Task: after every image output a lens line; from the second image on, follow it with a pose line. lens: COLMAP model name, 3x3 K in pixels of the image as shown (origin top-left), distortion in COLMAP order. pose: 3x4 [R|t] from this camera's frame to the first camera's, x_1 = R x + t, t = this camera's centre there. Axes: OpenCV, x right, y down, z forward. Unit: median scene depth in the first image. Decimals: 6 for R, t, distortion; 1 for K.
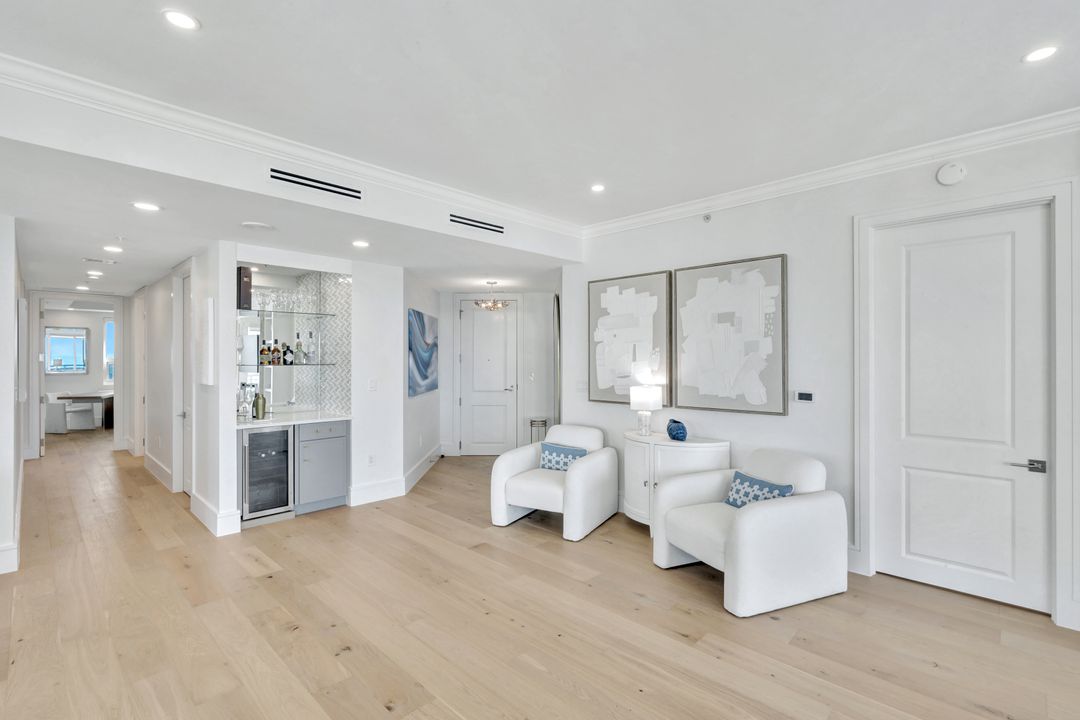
lens RADIAL K [[496.3, 0, 537.5], [0, 496.3, 357.9], [0, 0, 1]] dist [0.001023, -0.000733]
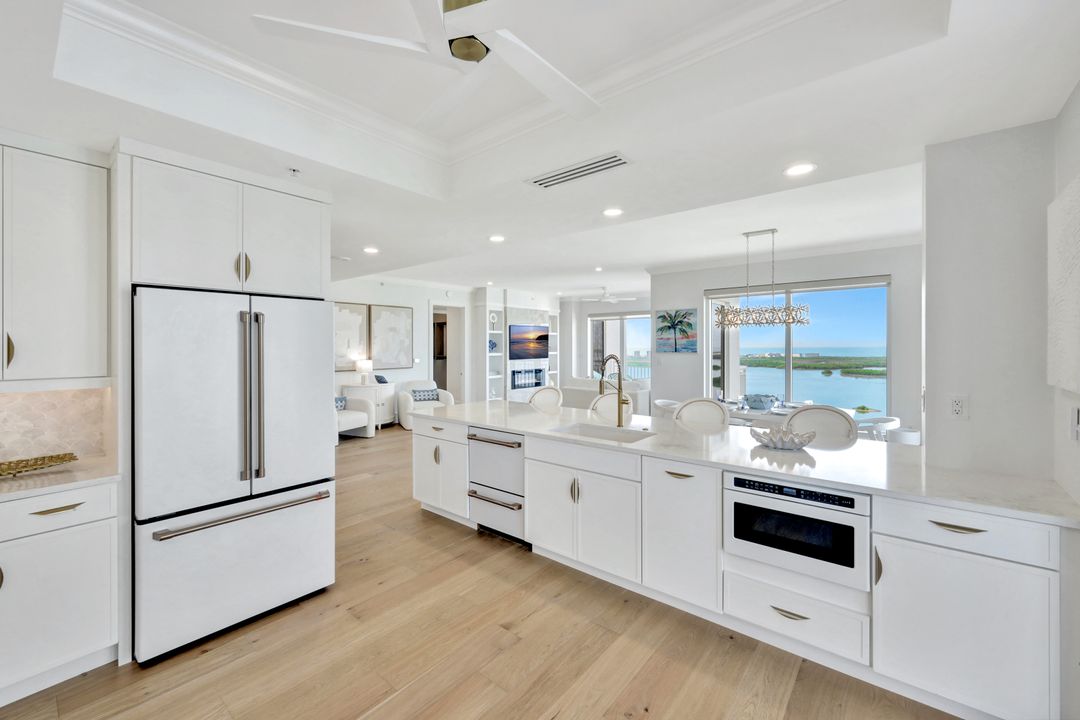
lens RADIAL K [[443.5, 0, 540.1], [0, 443.5, 348.3], [0, 0, 1]] dist [0.008892, -0.000656]
pose [[-0.077579, -0.005659, 0.996970, -1.536267], [0.001049, 0.999983, 0.005758, -0.002227], [-0.996986, 0.001493, -0.077572, 0.399398]]
